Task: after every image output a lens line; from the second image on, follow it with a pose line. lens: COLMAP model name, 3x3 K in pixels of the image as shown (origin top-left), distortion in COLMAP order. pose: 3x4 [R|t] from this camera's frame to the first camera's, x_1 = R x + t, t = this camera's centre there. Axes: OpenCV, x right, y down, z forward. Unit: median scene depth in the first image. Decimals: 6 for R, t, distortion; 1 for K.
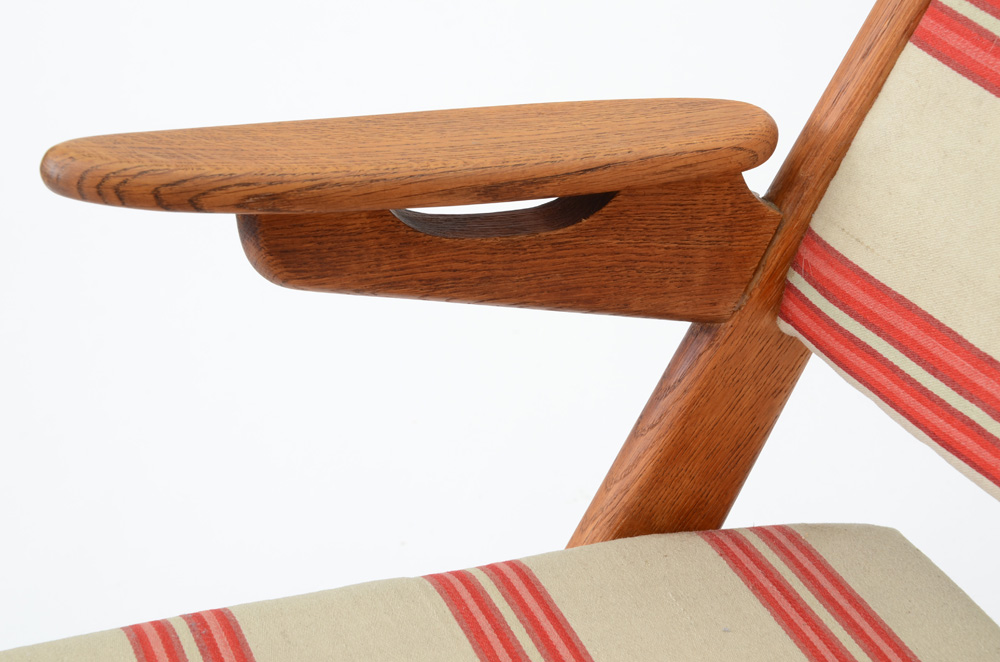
lens RADIAL K [[2141.9, 0, 501.4], [0, 2141.9, 341.0], [0, 0, 1]] dist [0.407640, 0.000000]
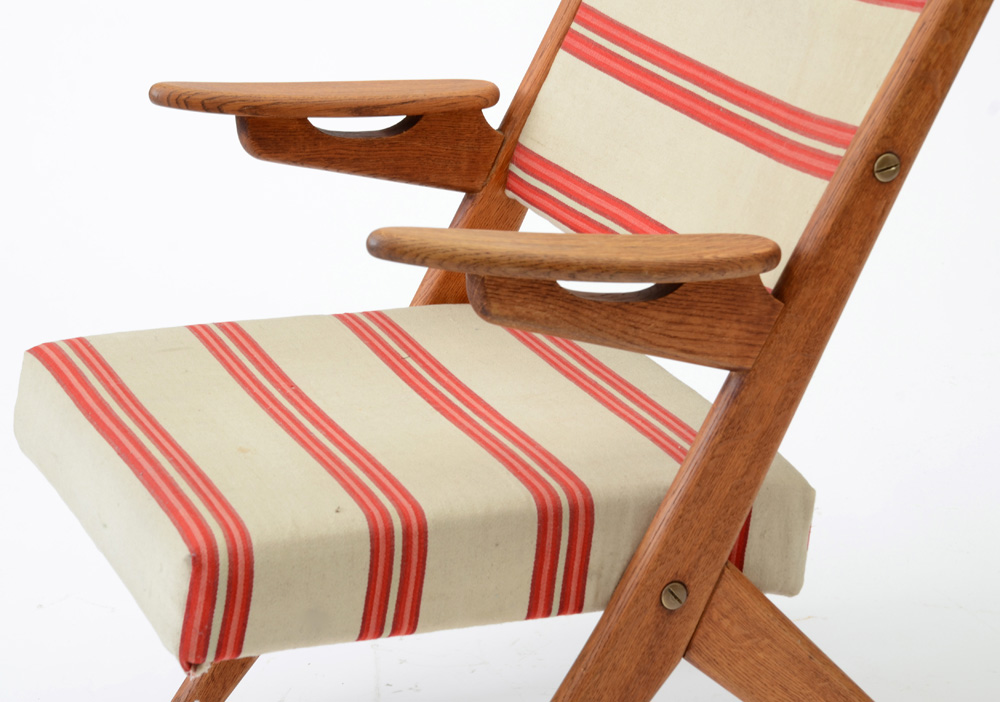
lens RADIAL K [[2930.7, 0, 487.0], [0, 2930.7, 365.2], [0, 0, 1]] dist [0.715840, 0.000000]
pose [[0.999533, -0.013521, 0.027420, 0.036788], [0.017524, 0.988306, -0.151474, 0.582283], [-0.025051, 0.151884, 0.988081, -1.716698]]
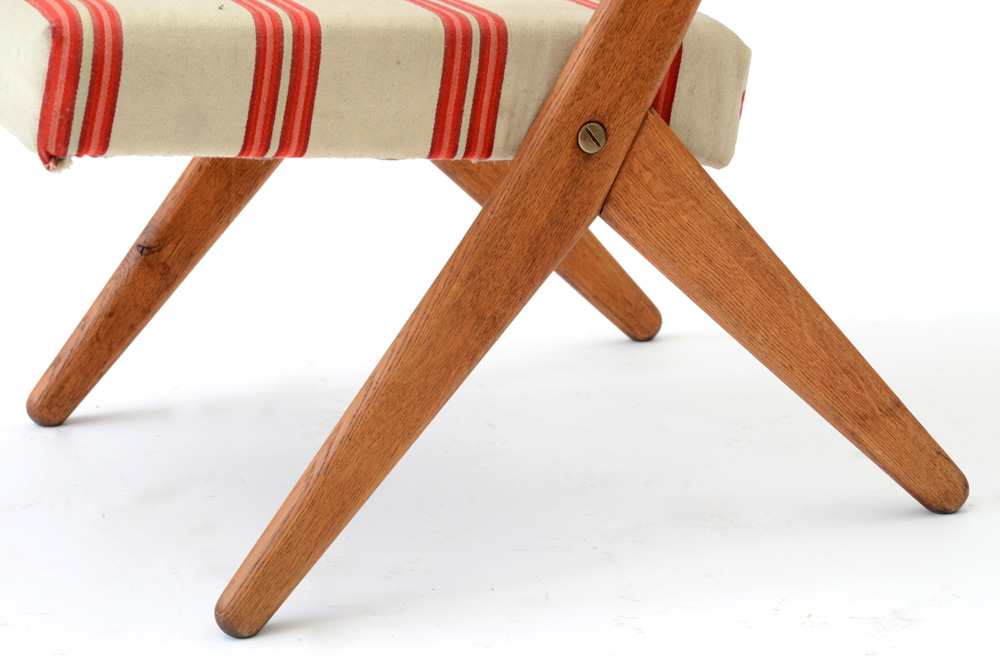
lens RADIAL K [[3019.0, 0, 523.4], [0, 3019.0, 355.7], [0, 0, 1]] dist [0.763490, 0.000000]
pose [[0.998805, 0.019313, 0.044901, 0.101452], [-0.008765, 0.974508, -0.224181, 1.062212], [-0.048086, 0.223520, 0.973513, -1.485217]]
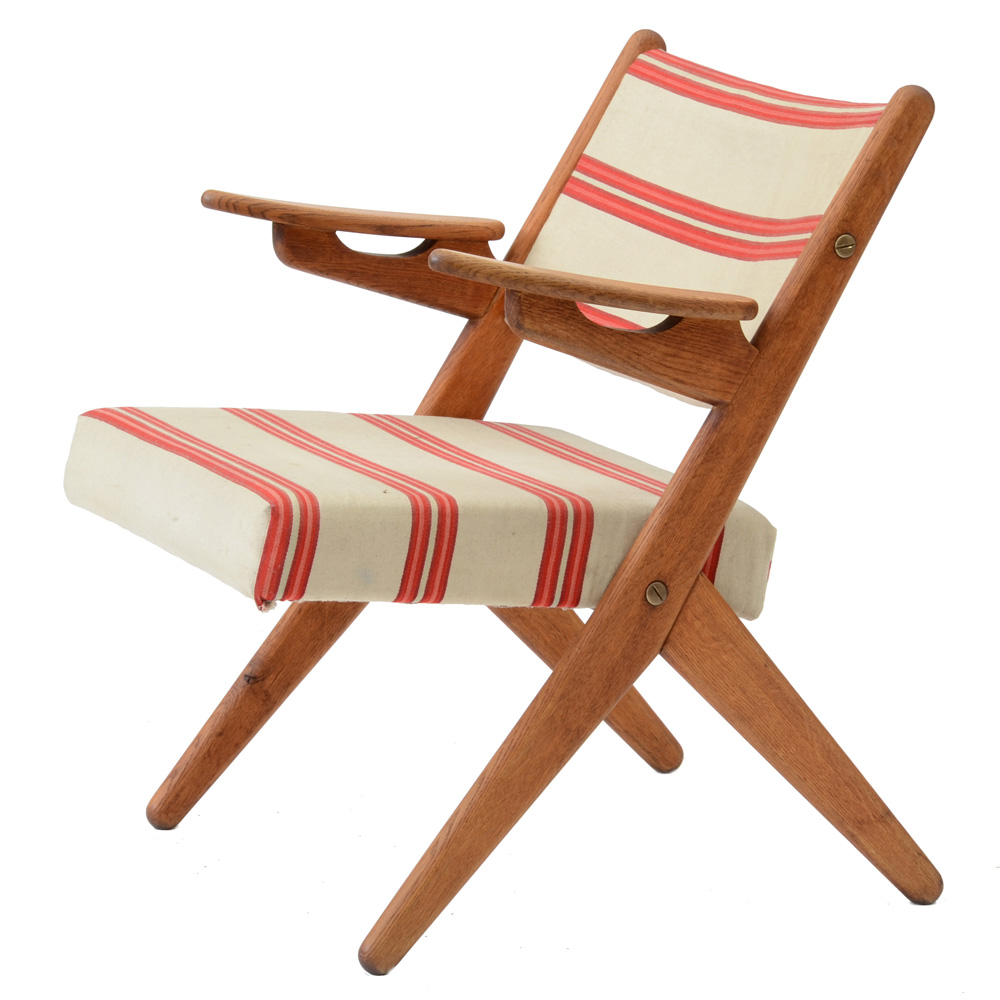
lens RADIAL K [[5058.4, 0, 508.5], [0, 5058.4, 498.0], [0, 0, 1]] dist [0.661767, 0.000000]
pose [[0.995156, 0.048785, 0.085346, -0.307222], [-0.020106, 0.950829, -0.309063, 1.813700], [-0.096227, 0.305850, 0.947204, -3.938355]]
